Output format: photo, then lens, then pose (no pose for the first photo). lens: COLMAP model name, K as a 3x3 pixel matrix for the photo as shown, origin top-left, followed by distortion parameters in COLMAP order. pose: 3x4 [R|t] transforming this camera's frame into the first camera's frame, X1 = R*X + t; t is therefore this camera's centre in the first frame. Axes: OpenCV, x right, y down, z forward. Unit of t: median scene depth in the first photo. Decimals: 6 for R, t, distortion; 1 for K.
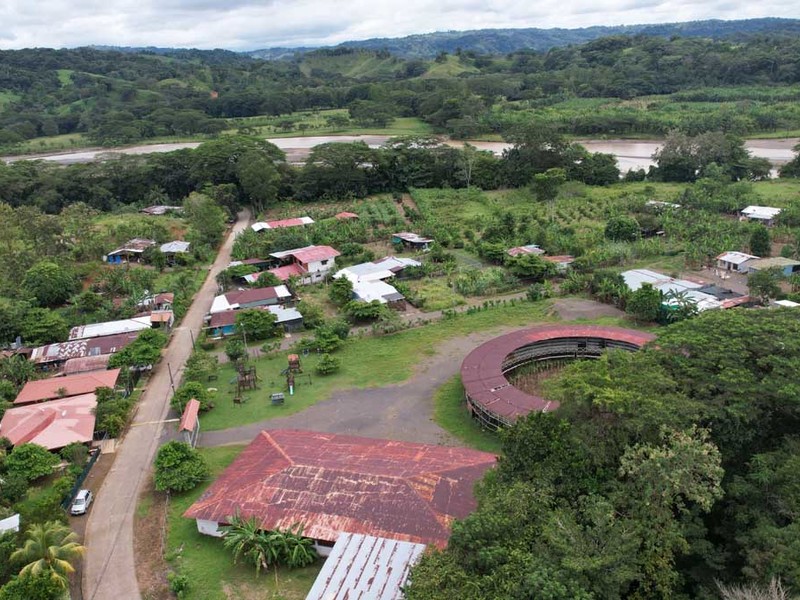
lens RADIAL K [[678.7, 0, 400.0], [0, 678.7, 300.0], [0, 0, 1]] dist [-0.060556, 0.039197]
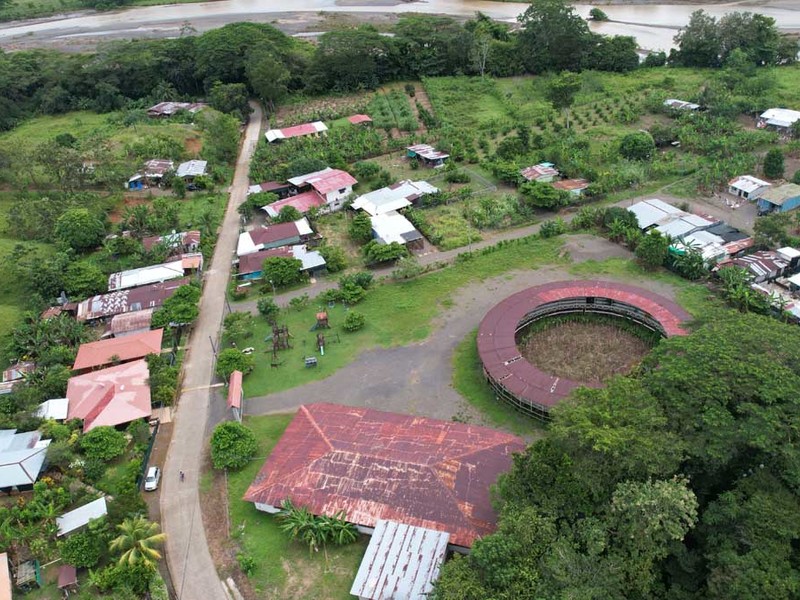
lens RADIAL K [[678.7, 0, 400.0], [0, 678.7, 300.0], [0, 0, 1]] dist [-0.060556, 0.039197]
pose [[0.999674, -0.017258, -0.018833, -0.010126], [0.021067, 0.973946, 0.225801, -0.157221], [0.014446, -0.226124, 0.973991, -0.039928]]
